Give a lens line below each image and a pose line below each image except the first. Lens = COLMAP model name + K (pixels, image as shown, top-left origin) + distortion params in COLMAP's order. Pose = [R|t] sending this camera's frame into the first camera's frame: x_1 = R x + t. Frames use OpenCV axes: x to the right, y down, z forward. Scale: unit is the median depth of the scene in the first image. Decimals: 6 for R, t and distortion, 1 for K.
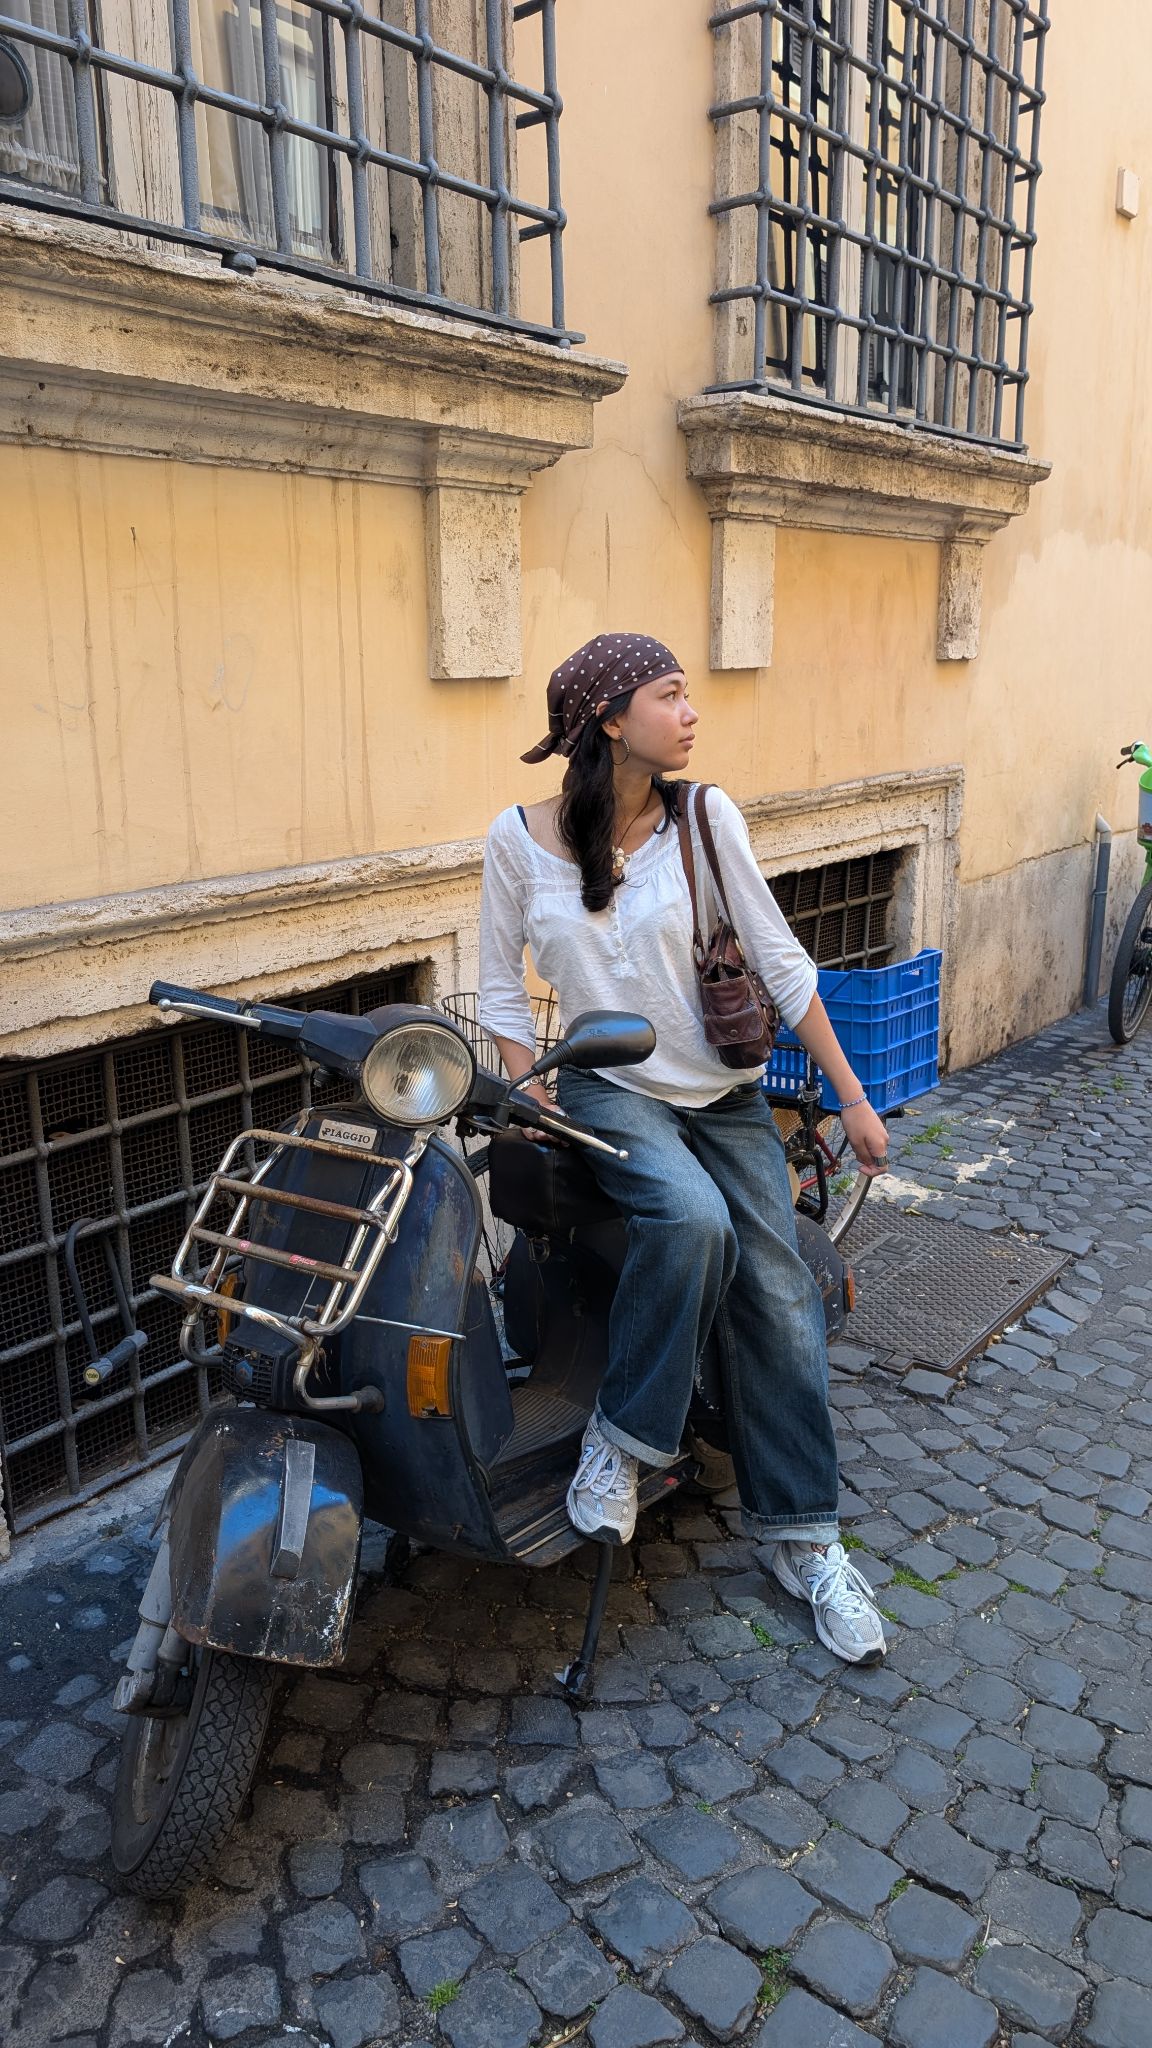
lens RADIAL K [[1462.4, 0, 529.9], [0, 1462.4, 1028.7], [0, 0, 1]] dist [0.008359, -0.009048]
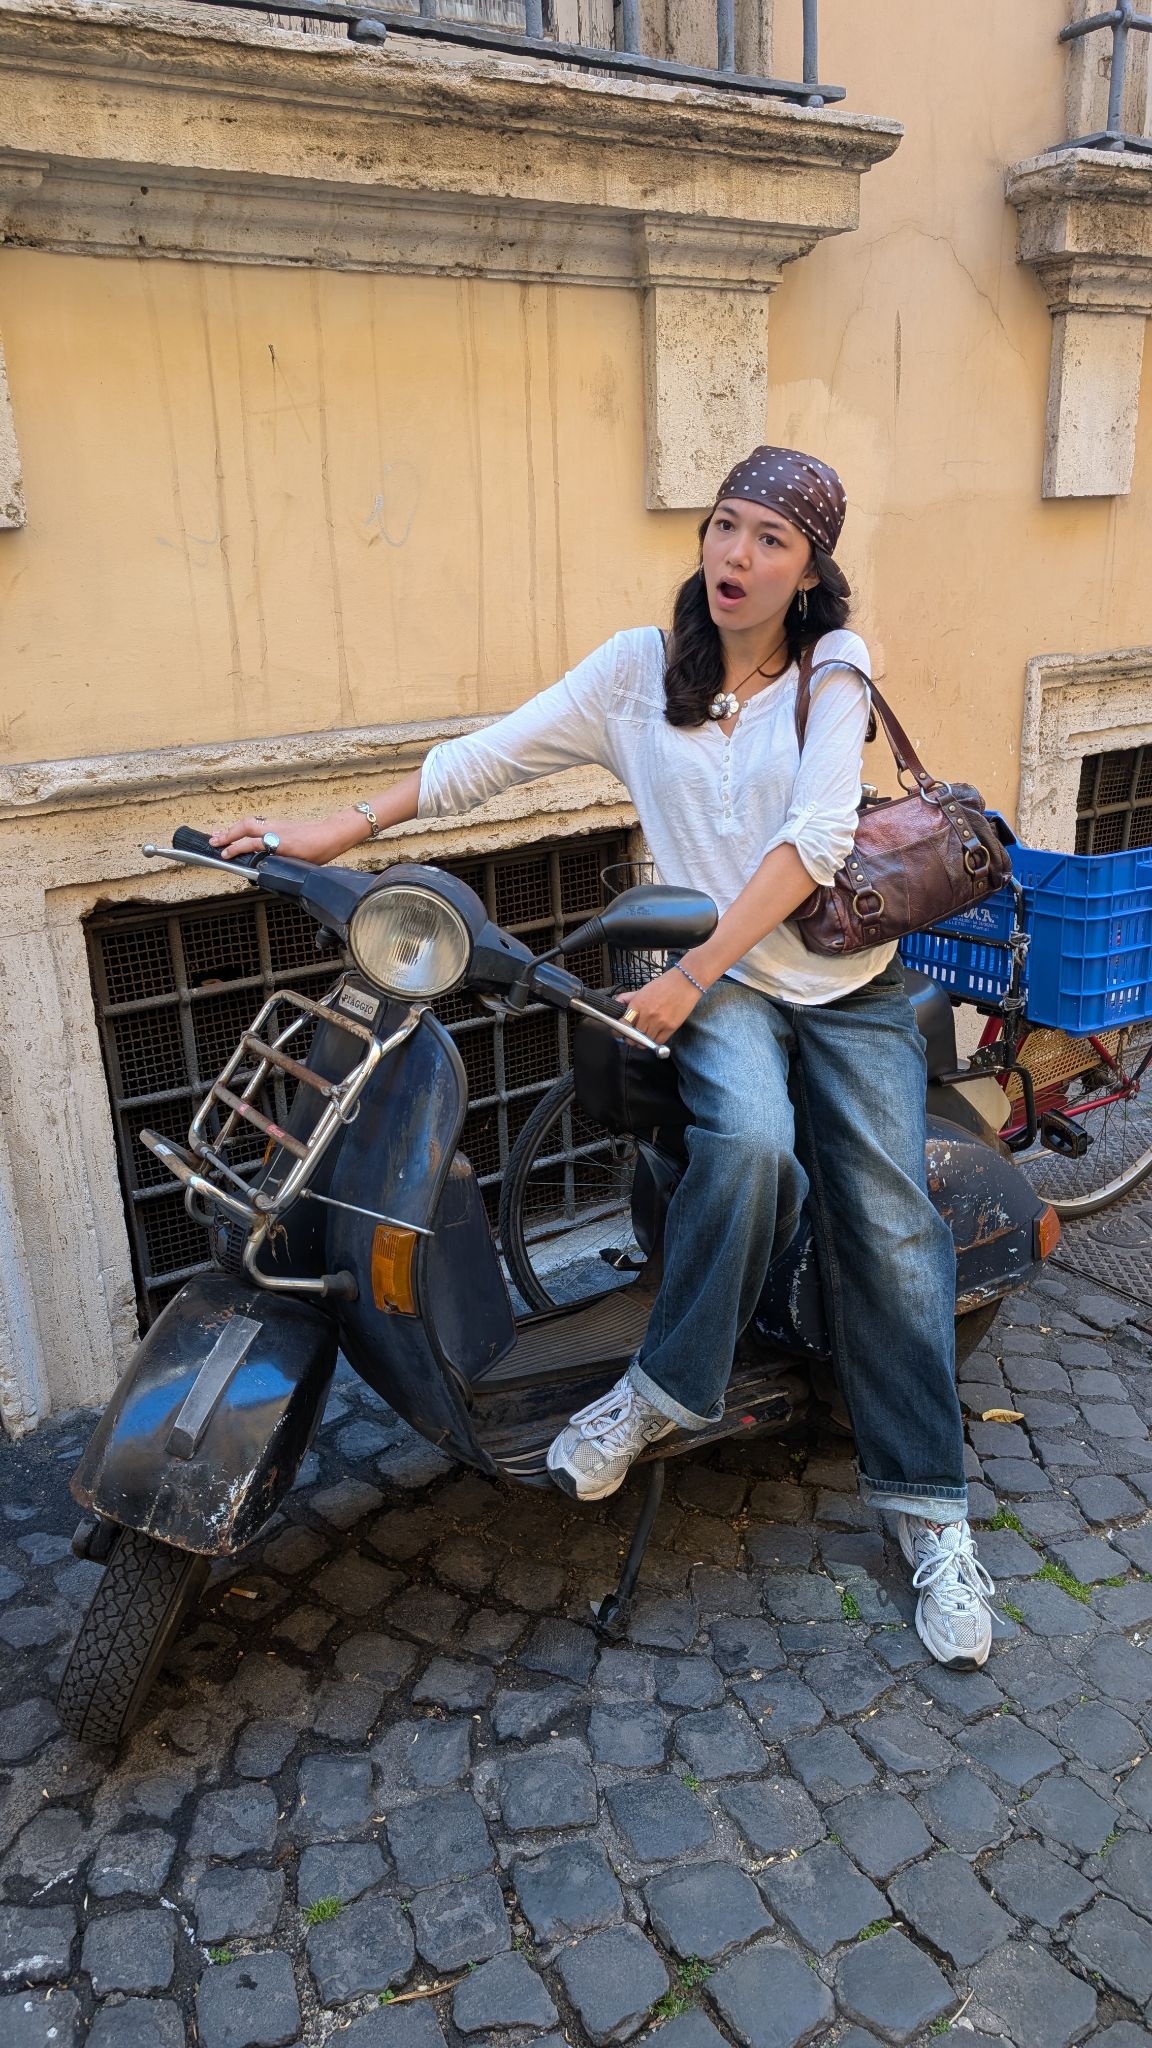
lens RADIAL K [[1463.5, 0, 580.0], [0, 1463.5, 1025.2], [0, 0, 1]] dist [0.010432, -0.008751]
pose [[0.948985, 0.083004, -0.304199, 0.232962], [-0.057719, 0.994158, 0.091206, -0.004328], [0.309993, -0.068995, 0.948232, 0.130850]]
